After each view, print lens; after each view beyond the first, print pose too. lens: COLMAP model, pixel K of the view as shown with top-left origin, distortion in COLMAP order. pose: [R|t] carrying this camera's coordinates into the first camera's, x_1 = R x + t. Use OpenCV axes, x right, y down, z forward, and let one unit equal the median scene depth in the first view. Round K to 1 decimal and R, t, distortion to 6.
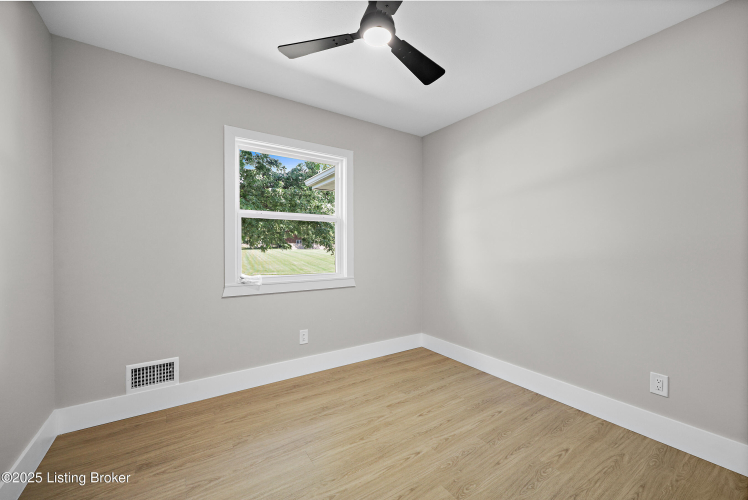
lens RADIAL K [[304.0, 0, 378.1], [0, 304.0, 249.7], [0, 0, 1]] dist [-0.002333, 0.000398]
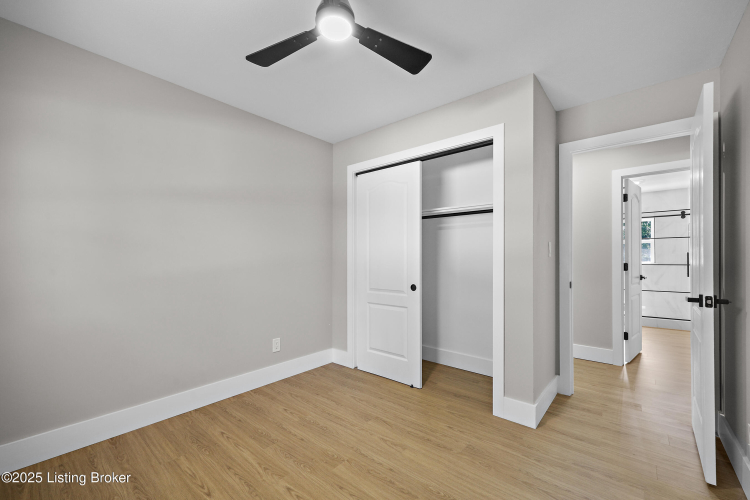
lens RADIAL K [[304.8, 0, 377.5], [0, 304.8, 255.0], [0, 0, 1]] dist [-0.002333, 0.000398]
pose [[-0.263877, 0.005909, 0.964538, -0.662117], [0.013798, 0.999902, -0.002350, -0.012418], [-0.964458, 0.012689, -0.263932, 0.799464]]
